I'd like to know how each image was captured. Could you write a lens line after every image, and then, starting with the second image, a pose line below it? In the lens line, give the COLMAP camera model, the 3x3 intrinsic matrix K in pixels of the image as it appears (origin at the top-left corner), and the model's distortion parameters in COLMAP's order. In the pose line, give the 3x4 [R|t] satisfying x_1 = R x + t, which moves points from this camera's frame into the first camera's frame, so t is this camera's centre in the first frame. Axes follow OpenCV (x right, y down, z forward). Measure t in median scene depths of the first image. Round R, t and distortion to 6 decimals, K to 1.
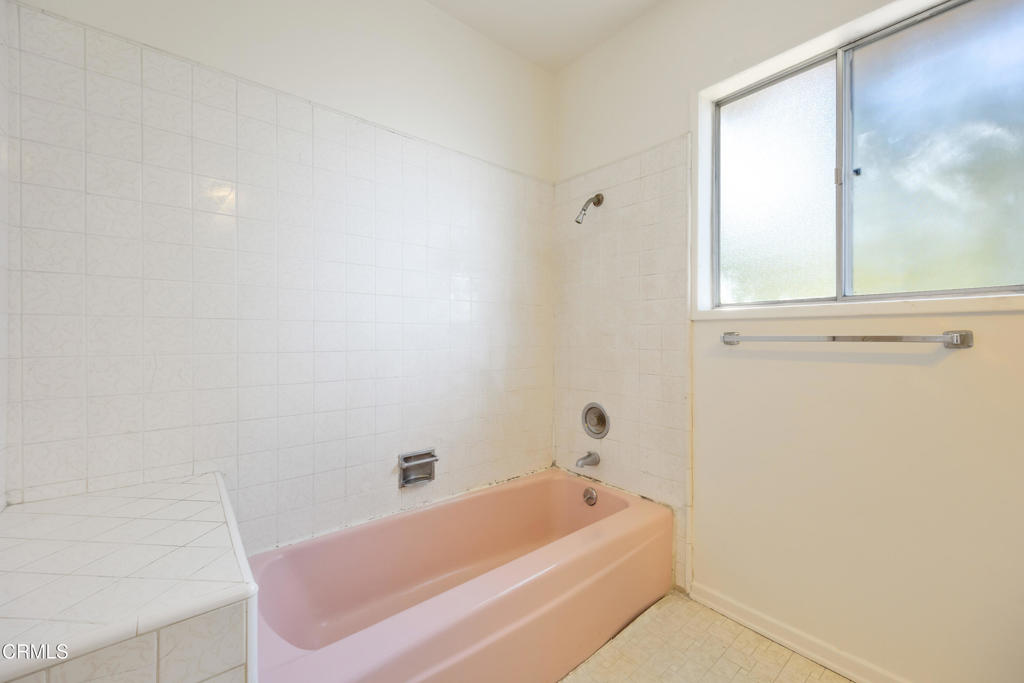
lens RADIAL K [[406.3, 0, 530.7], [0, 406.3, 338.9], [0, 0, 1]] dist [0.000149, -0.000037]
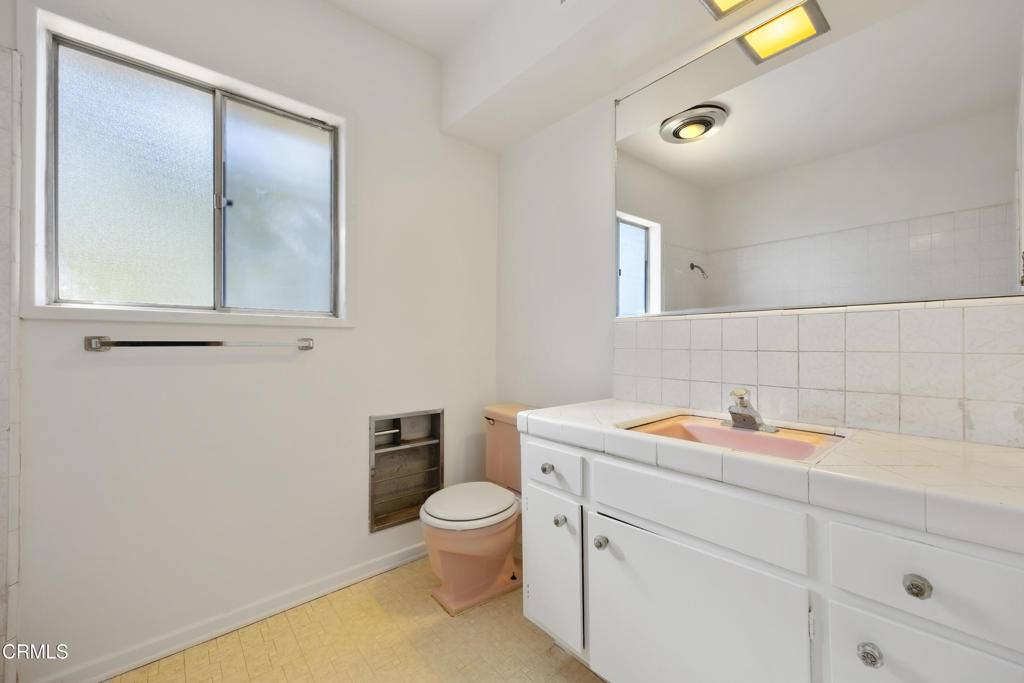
lens RADIAL K [[409.5, 0, 512.0], [0, 409.5, 341.5], [0, 0, 1]] dist [-0.001012, -0.000033]
pose [[0.011835, 0.002889, 0.999926, -0.310567], [0.002507, 0.999993, -0.002919, -0.001071], [-0.999927, 0.002542, 0.011828, 0.135346]]
